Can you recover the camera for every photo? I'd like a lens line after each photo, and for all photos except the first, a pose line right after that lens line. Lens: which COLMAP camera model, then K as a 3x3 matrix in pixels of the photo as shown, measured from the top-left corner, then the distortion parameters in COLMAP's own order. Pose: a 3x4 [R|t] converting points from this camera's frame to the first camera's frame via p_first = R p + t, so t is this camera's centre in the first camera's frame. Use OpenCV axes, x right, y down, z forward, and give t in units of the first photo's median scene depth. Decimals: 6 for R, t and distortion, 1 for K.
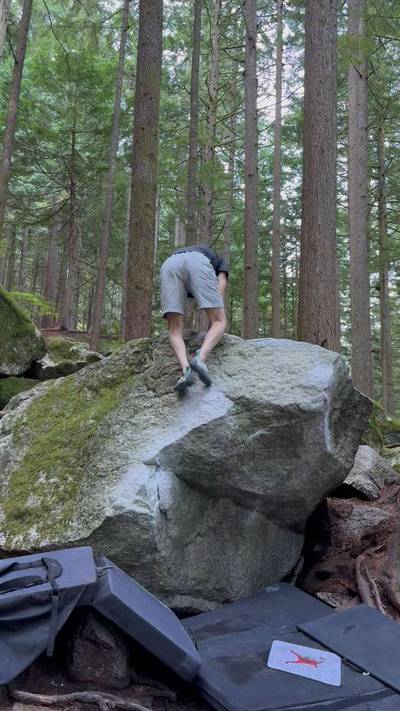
lens RADIAL K [[598.4, 0, 200.4], [0, 598.4, 352.5], [0, 0, 1]] dist [0.115133, -0.077103]
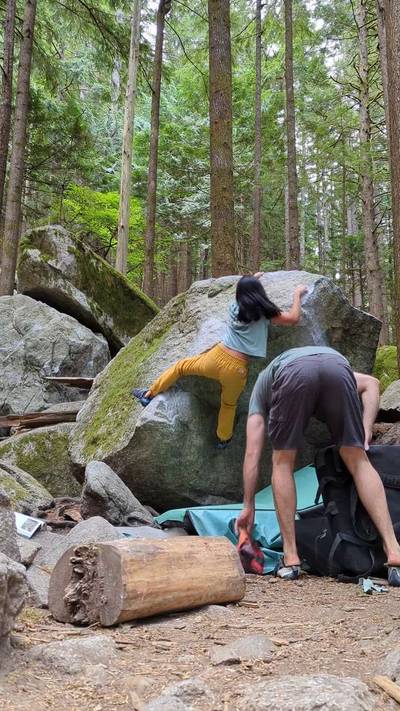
lens RADIAL K [[598.4, 0, 201.7], [0, 598.4, 359.4], [0, 0, 1]] dist [0.115133, -0.077103]
pose [[0.944508, -0.100913, -0.312604, 0.340210], [0.100083, 0.994803, -0.018745, 0.150262], [0.312871, -0.013582, 0.949698, -0.129072]]
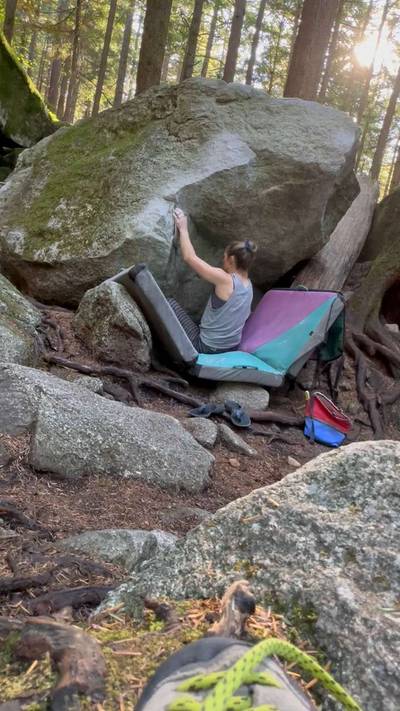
lens RADIAL K [[405.3, 0, 199.6], [0, 405.3, 356.8], [0, 0, 1]] dist [-0.009546, 0.001624]
pose [[0.980871, 0.127607, 0.146996, -0.095384], [-0.173992, 0.913347, 0.368137, 0.155787], [-0.087281, -0.386671, 0.918078, 0.210952]]
